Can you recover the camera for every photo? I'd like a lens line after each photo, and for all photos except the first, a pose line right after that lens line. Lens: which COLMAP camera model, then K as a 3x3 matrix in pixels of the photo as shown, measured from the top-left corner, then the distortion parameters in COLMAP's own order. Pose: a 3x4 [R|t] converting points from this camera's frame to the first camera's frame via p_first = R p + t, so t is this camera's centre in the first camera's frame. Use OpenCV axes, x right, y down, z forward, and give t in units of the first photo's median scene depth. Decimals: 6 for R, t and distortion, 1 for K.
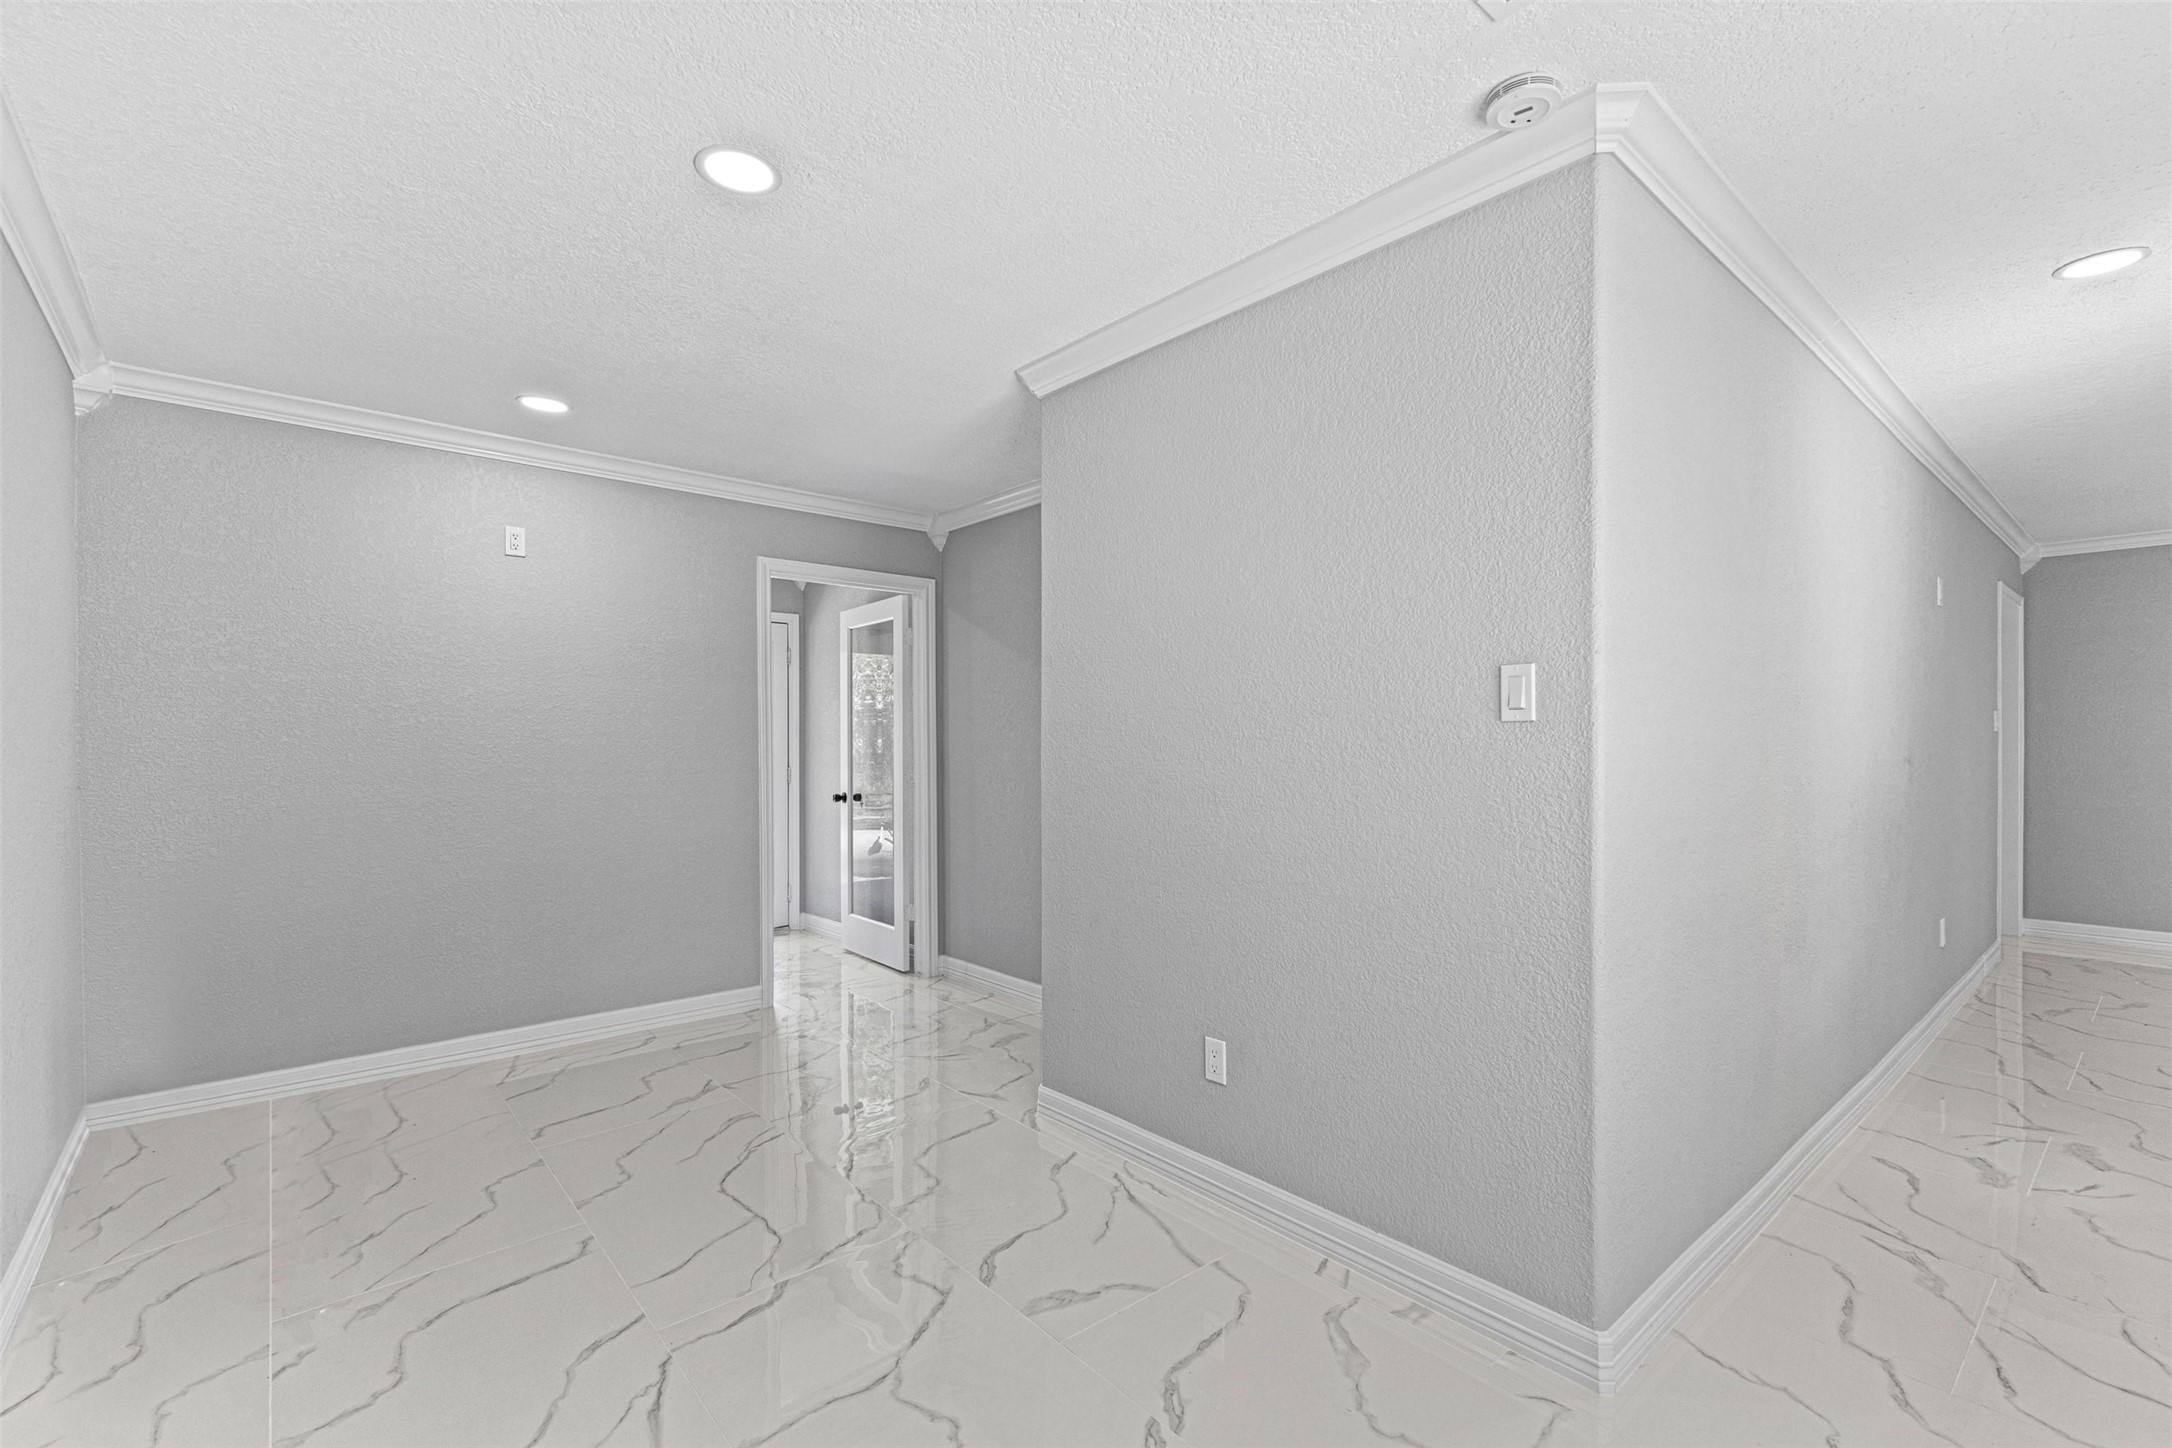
lens RADIAL K [[947.8, 0, 1081.8], [0, 947.8, 738.0], [0, 0, 1]] dist [0.013330, -0.000461]
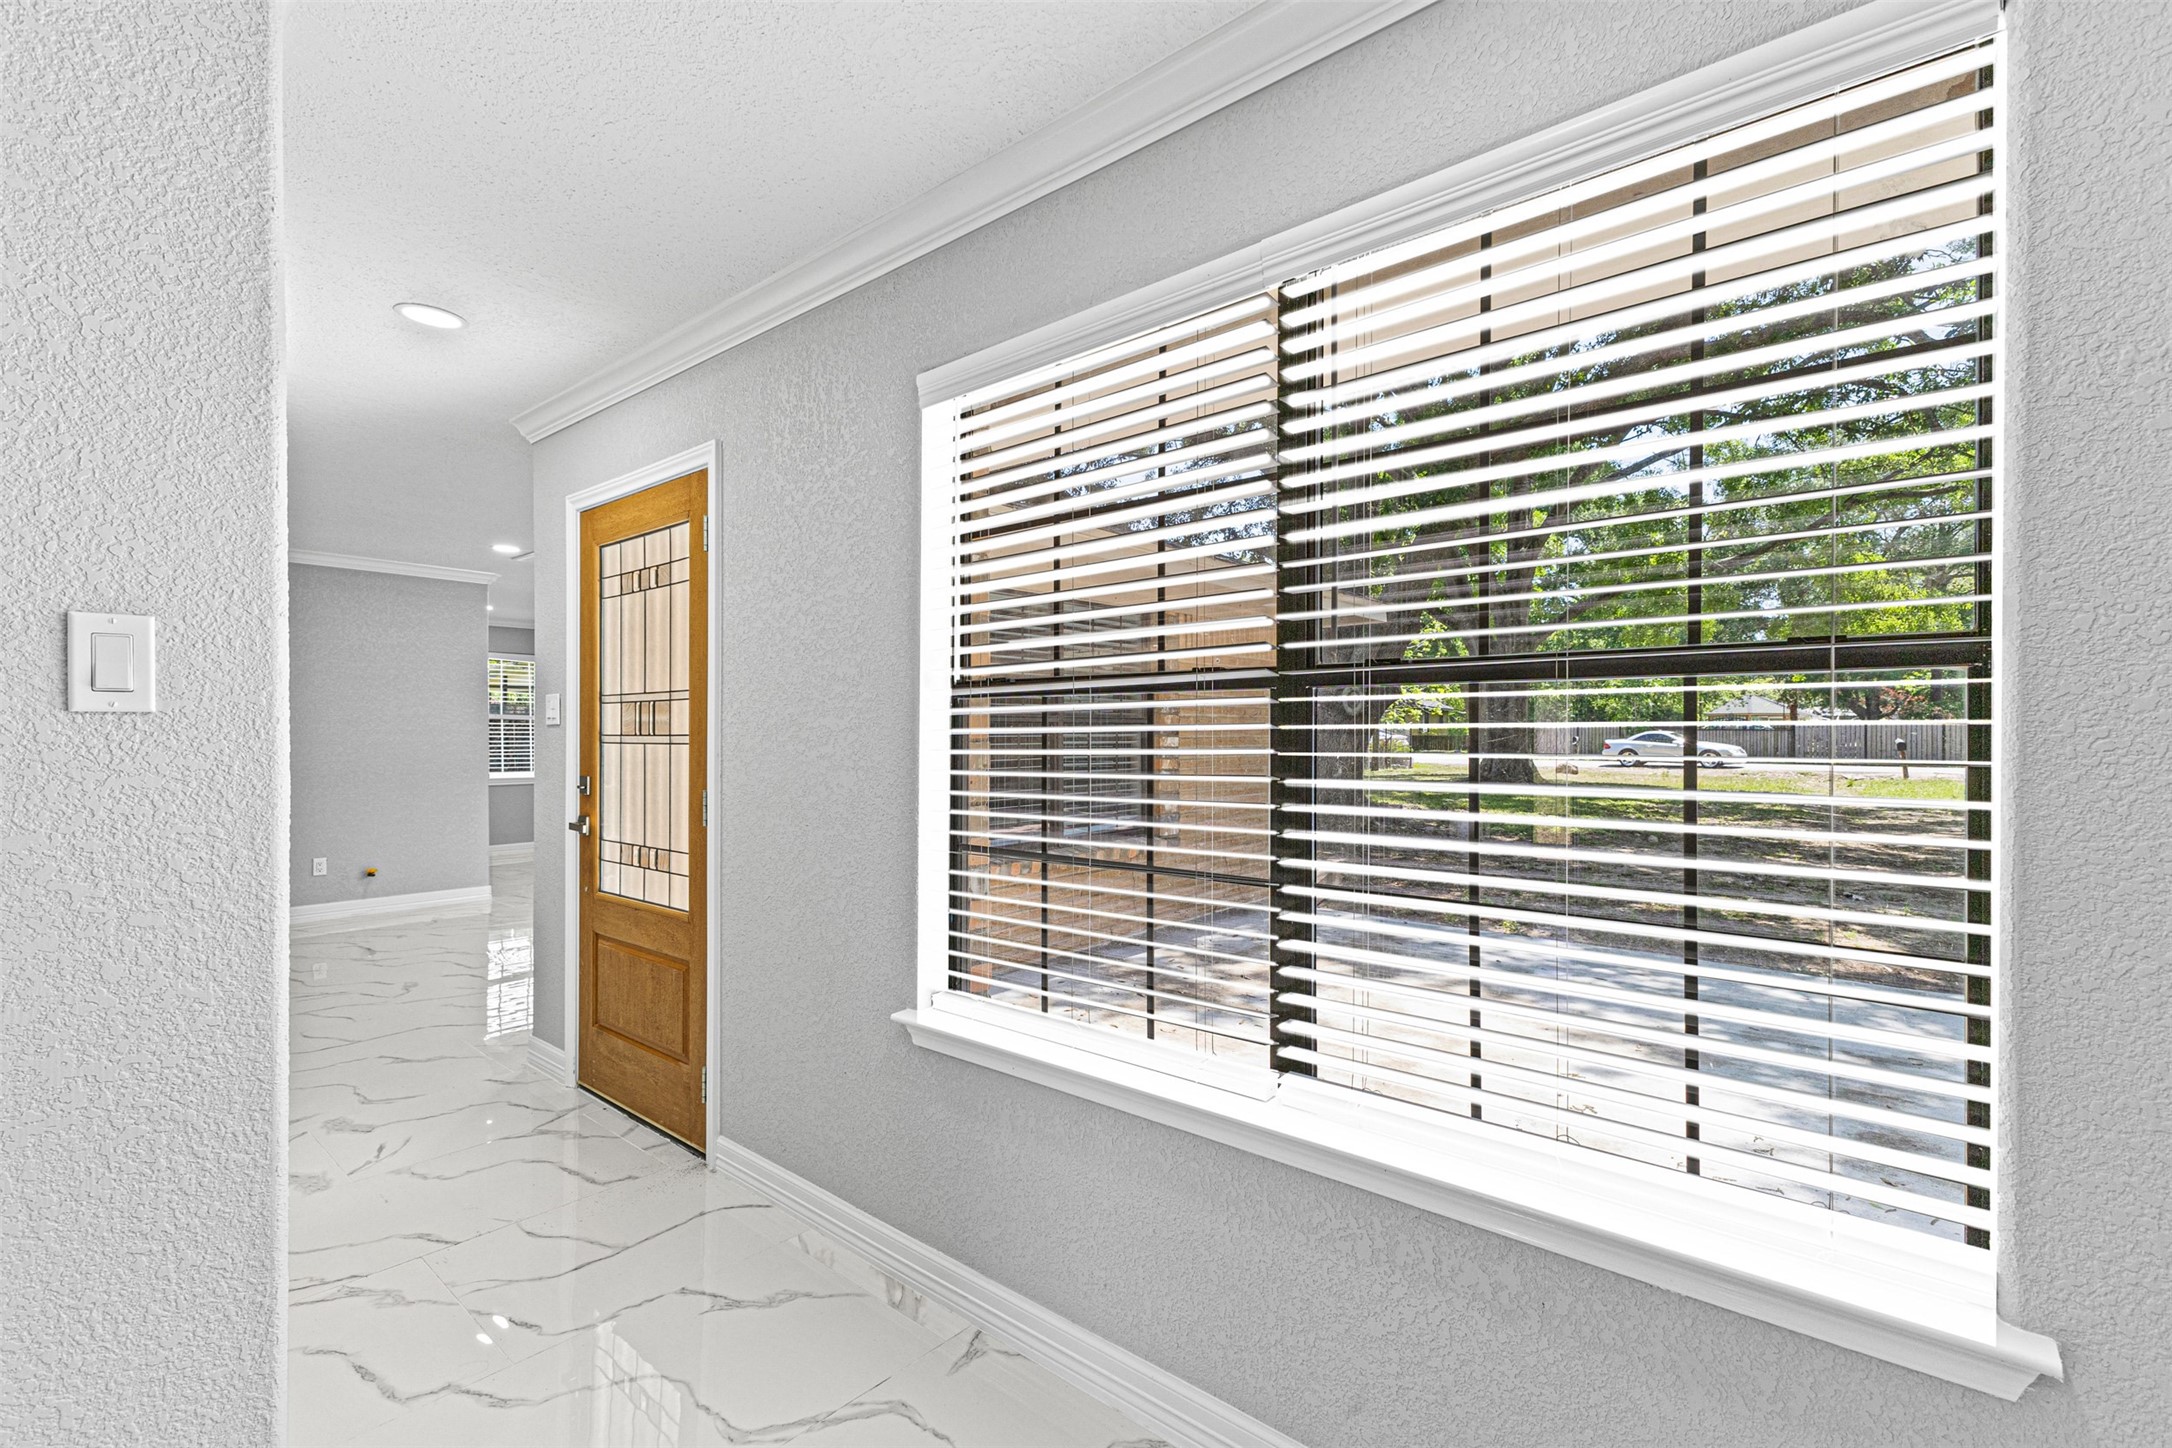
lens RADIAL K [[947.8, 0, 1090.9], [0, 947.8, 728.9], [0, 0, 1]] dist [0.013330, -0.000461]
pose [[-0.165972, 0.006950, 0.986106, -0.213731], [-0.000775, 0.999974, -0.007179, -0.003877], [-0.986130, -0.001956, -0.165963, 0.506849]]
